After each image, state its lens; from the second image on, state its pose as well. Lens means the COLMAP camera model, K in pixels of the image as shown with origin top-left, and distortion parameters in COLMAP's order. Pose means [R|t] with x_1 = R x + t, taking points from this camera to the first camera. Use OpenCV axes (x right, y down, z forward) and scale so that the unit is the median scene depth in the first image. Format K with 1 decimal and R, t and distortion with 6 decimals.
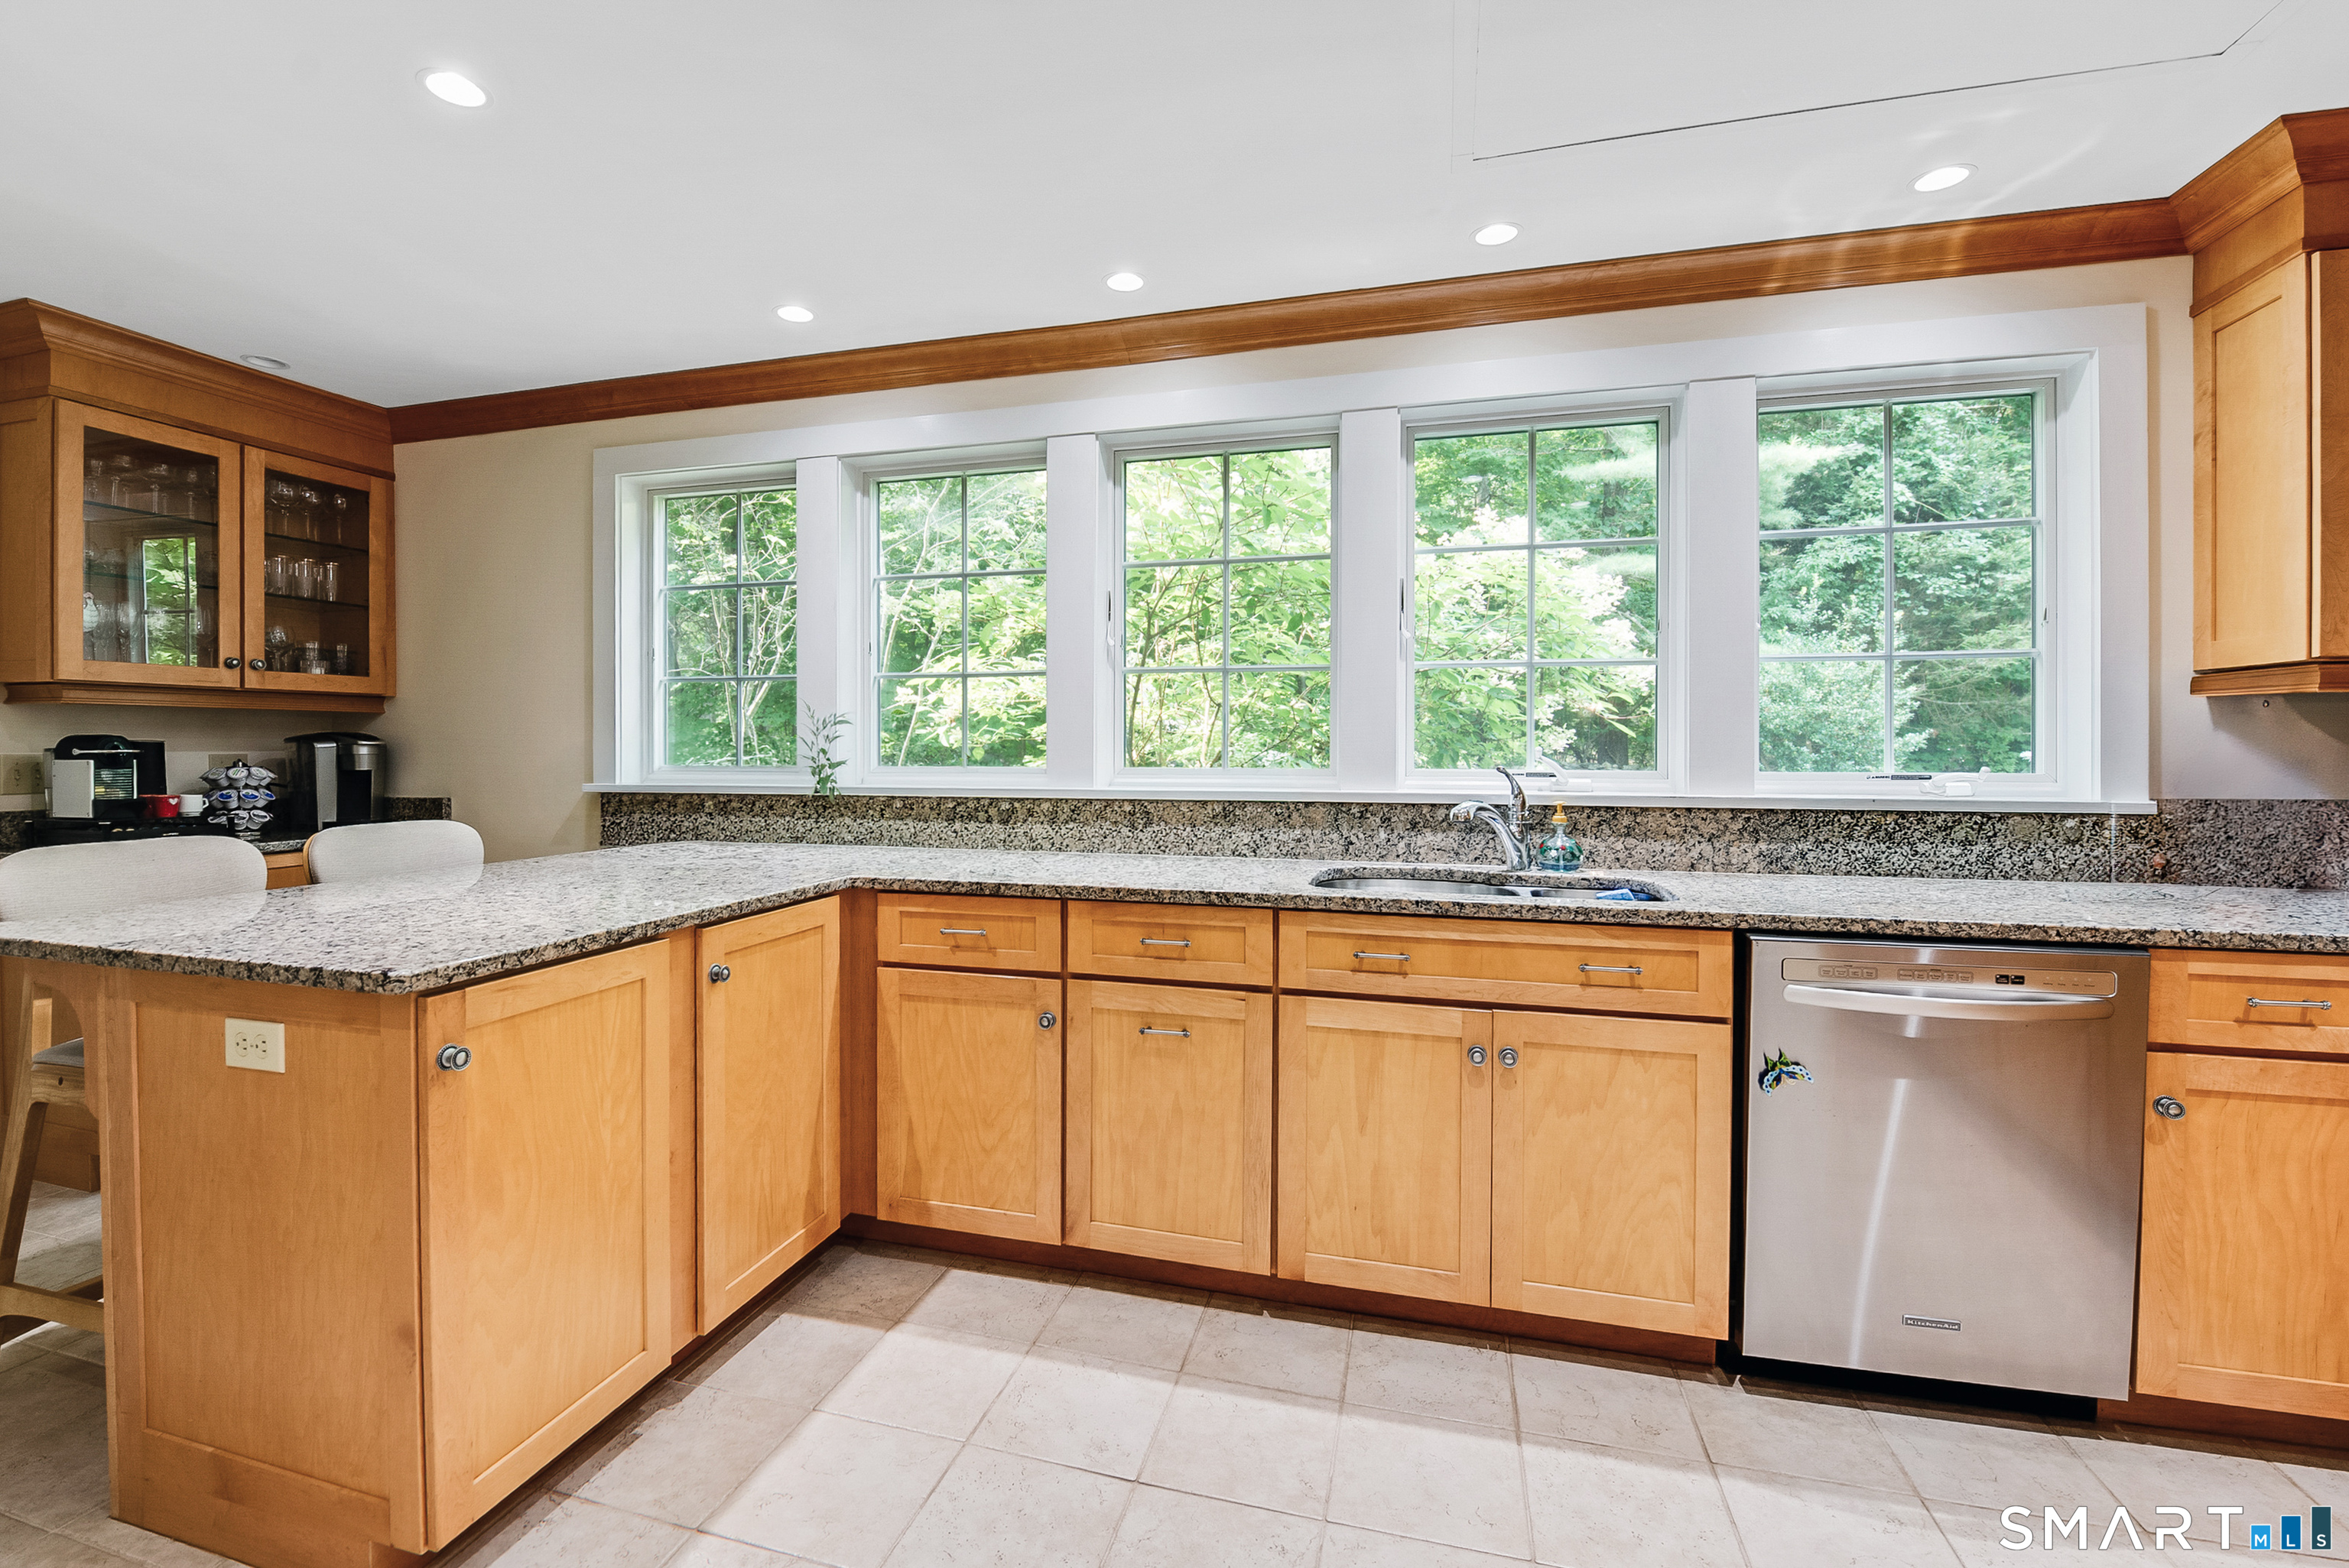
lens RADIAL K [[996.5, 0, 1164.8], [0, 996.5, 748.4], [0, 0, 1]] dist [-0.002934, -0.006689]
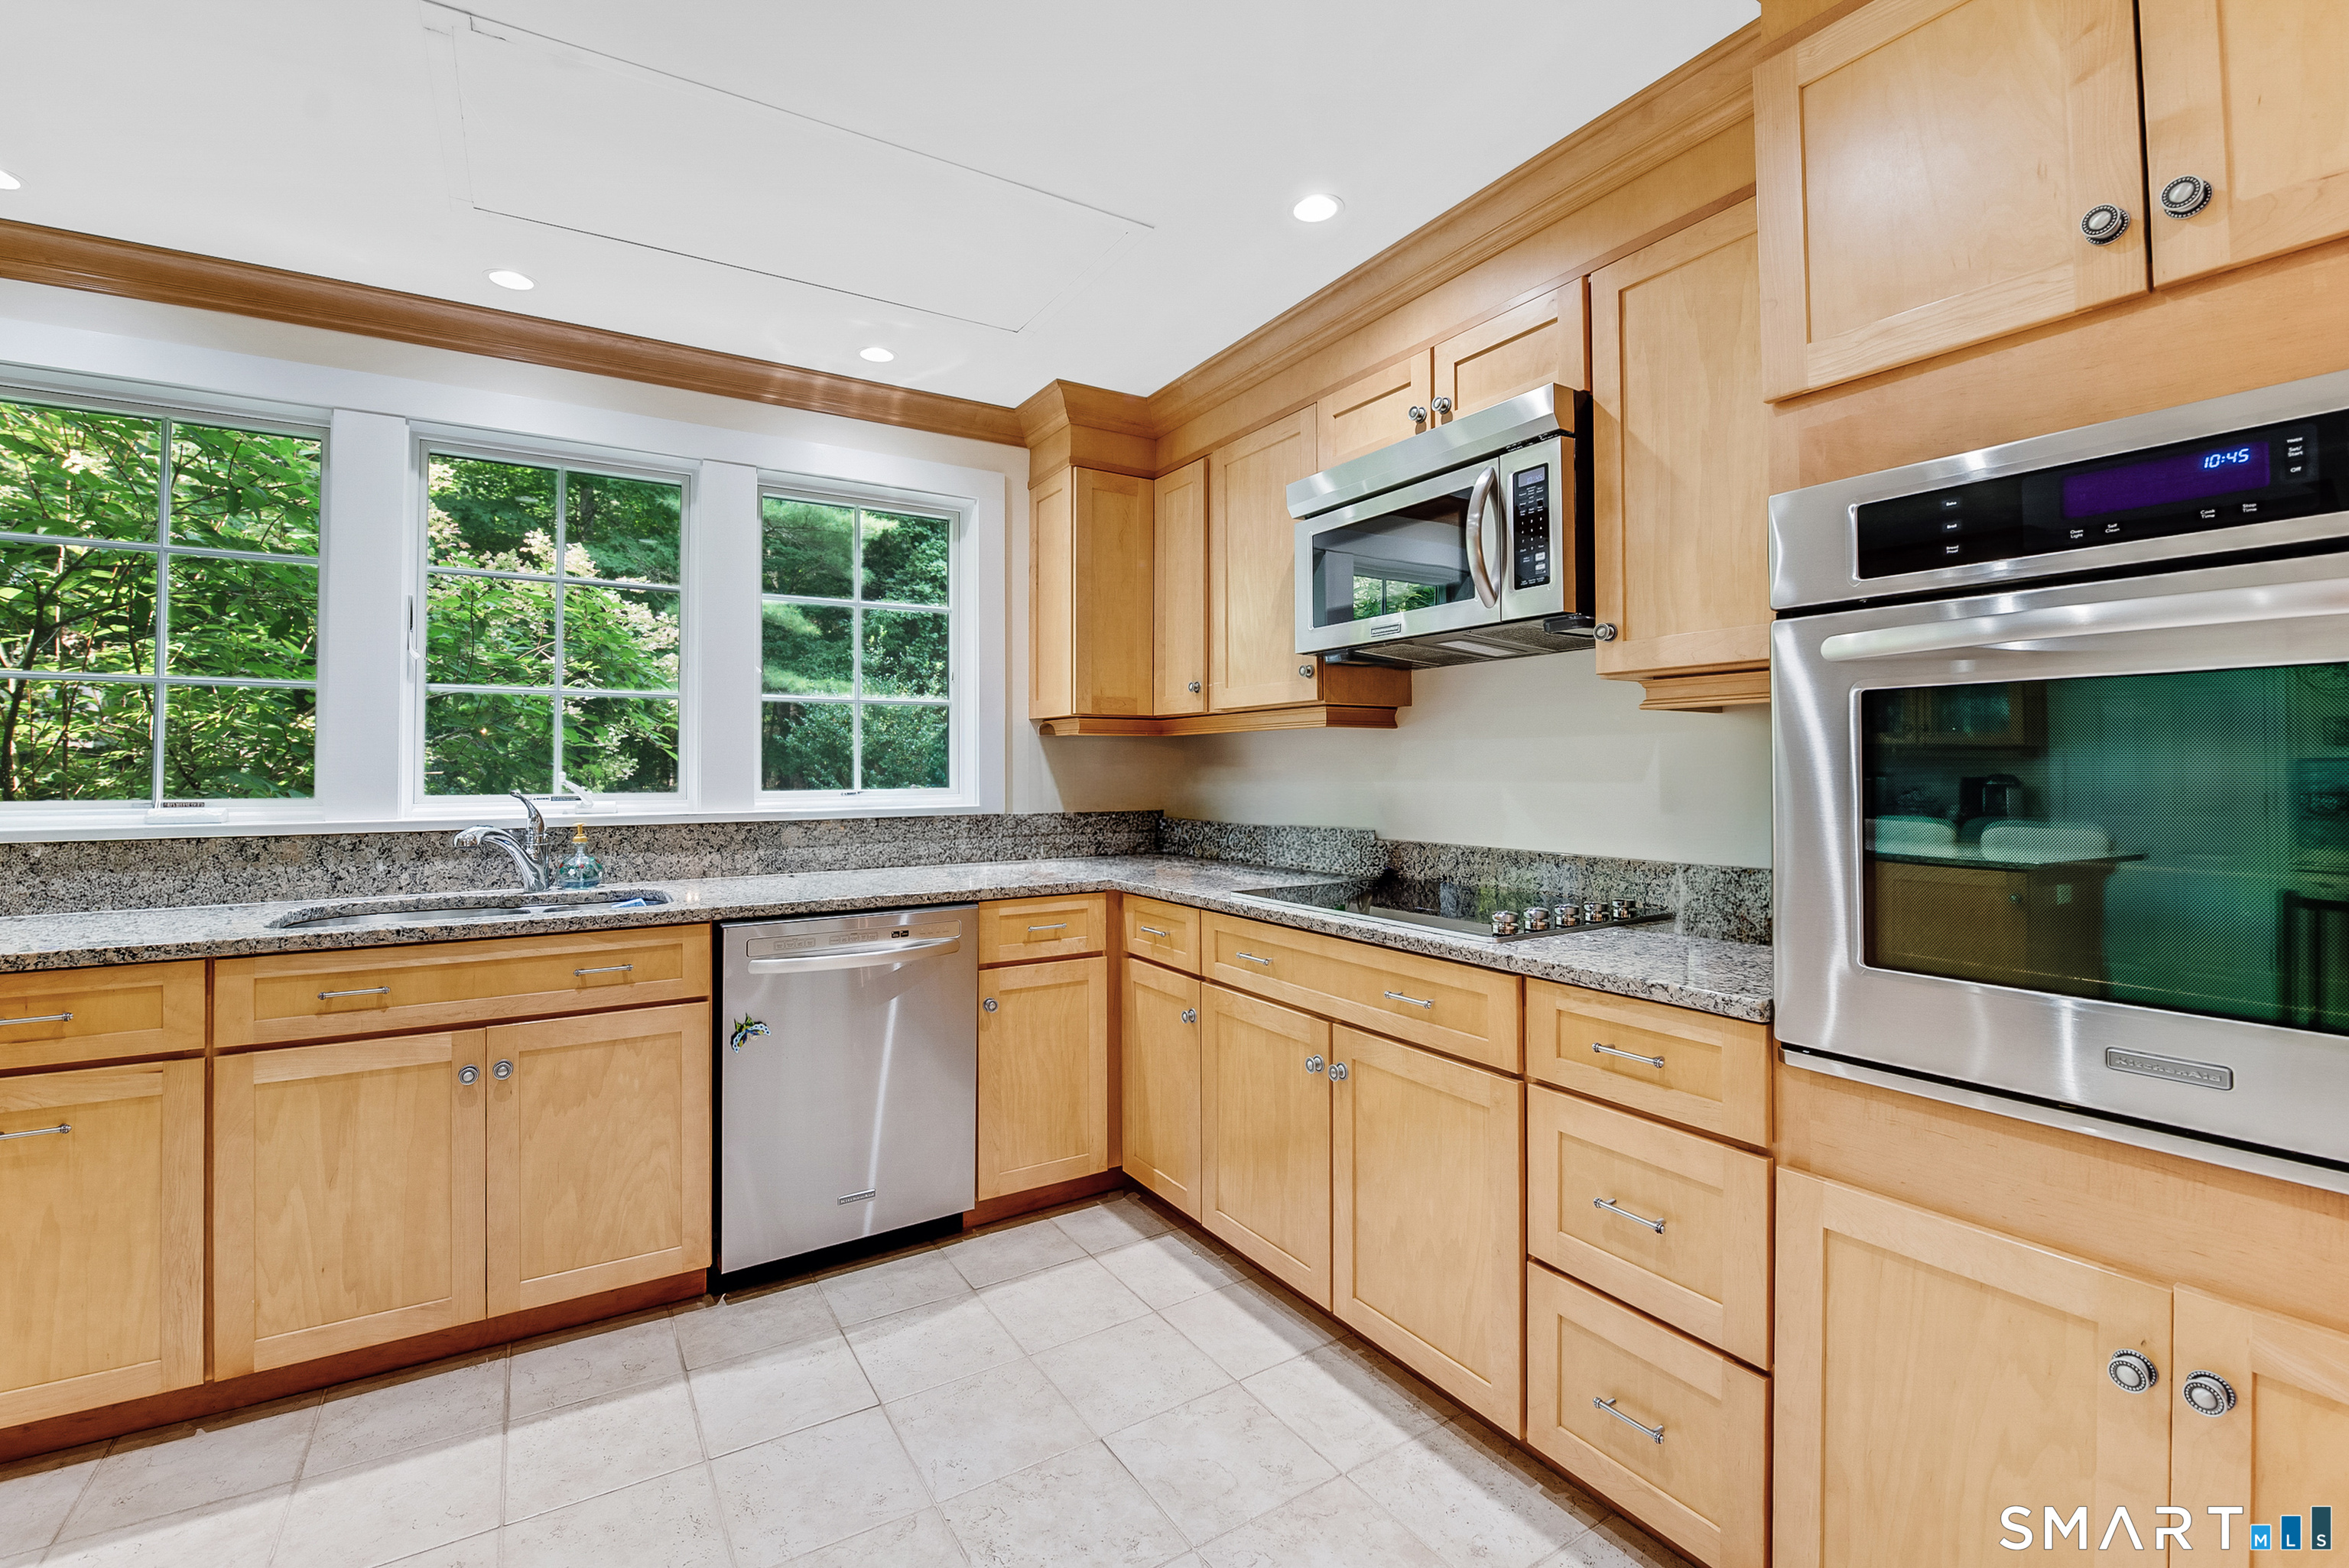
lens RADIAL K [[996.5, 0, 1164.8], [0, 996.5, 748.4], [0, 0, 1]] dist [-0.002934, -0.006689]
pose [[0.693035, 0.010121, 0.720833, 0.067448], [0.006748, 0.999767, -0.020525, -0.000535], [-0.720873, 0.019089, 0.692805, -0.213104]]
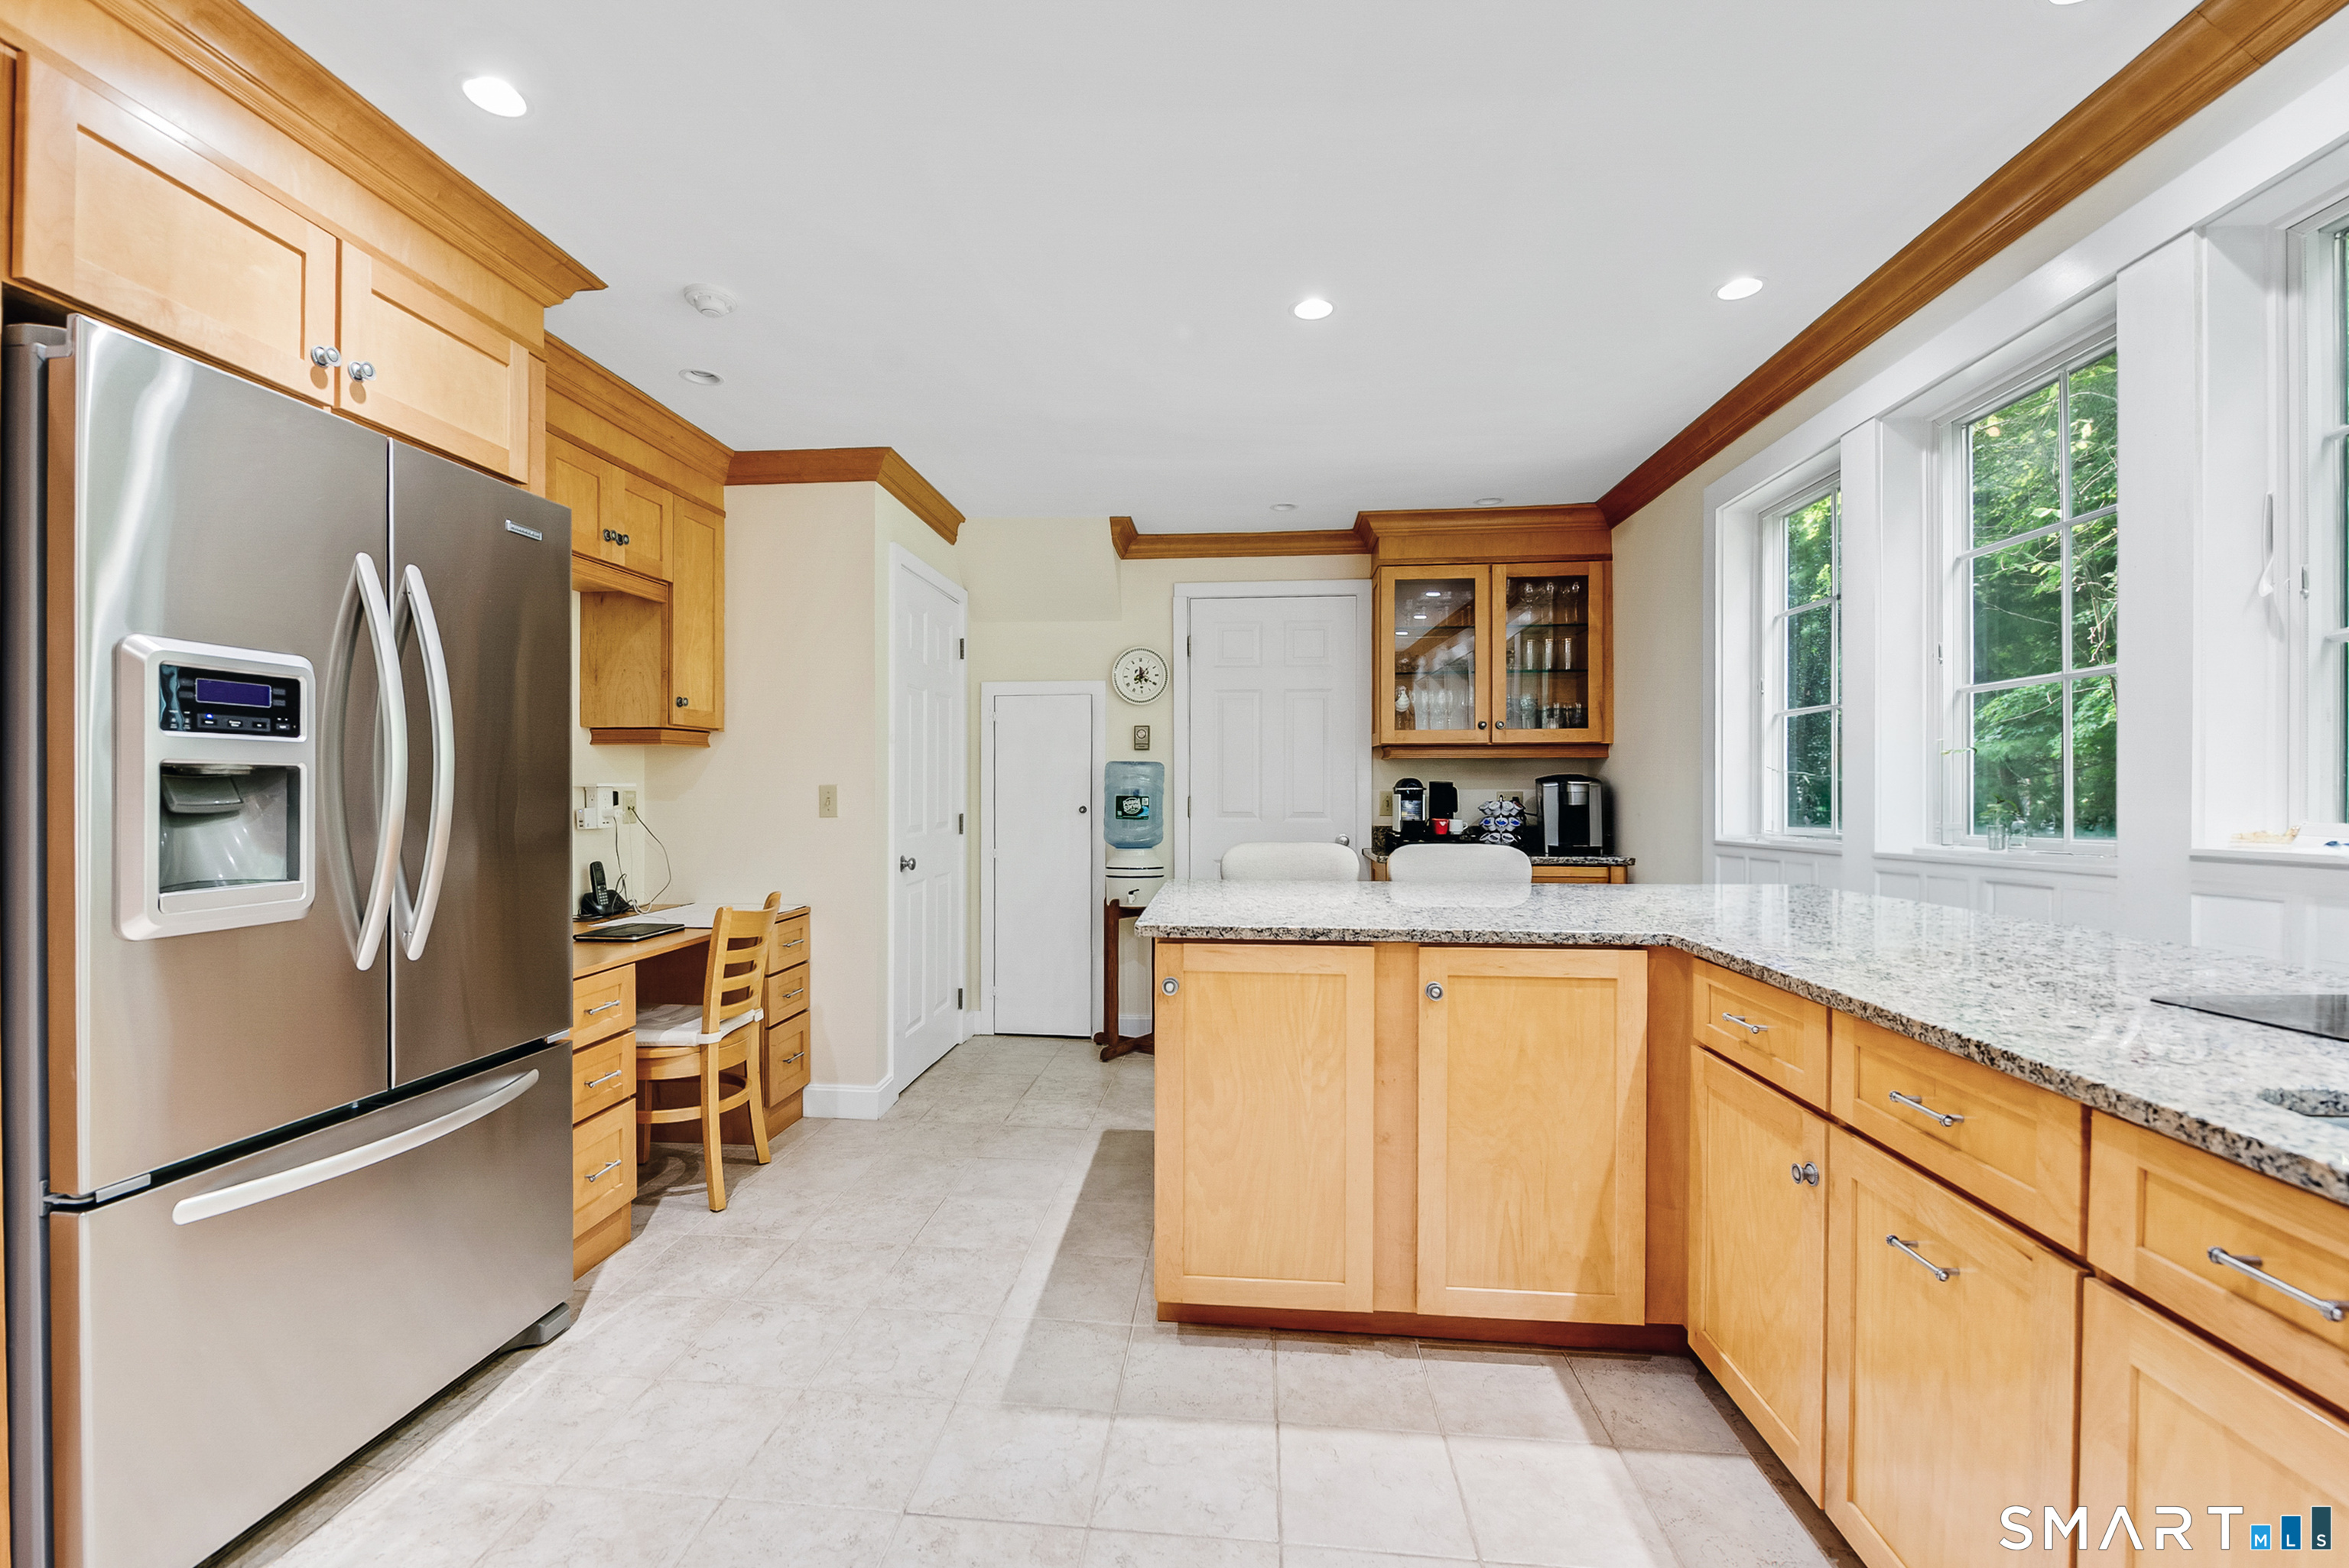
lens RADIAL K [[1014.9, 0, 1174.5], [0, 1014.9, 784.0], [0, 0, 1]] dist [-0.001020, -0.000020]
pose [[0.191154, -0.003370, -0.981554, 0.539939], [-0.002526, 0.999989, -0.003925, 0.002977], [0.981557, 0.003229, 0.191143, 0.460756]]
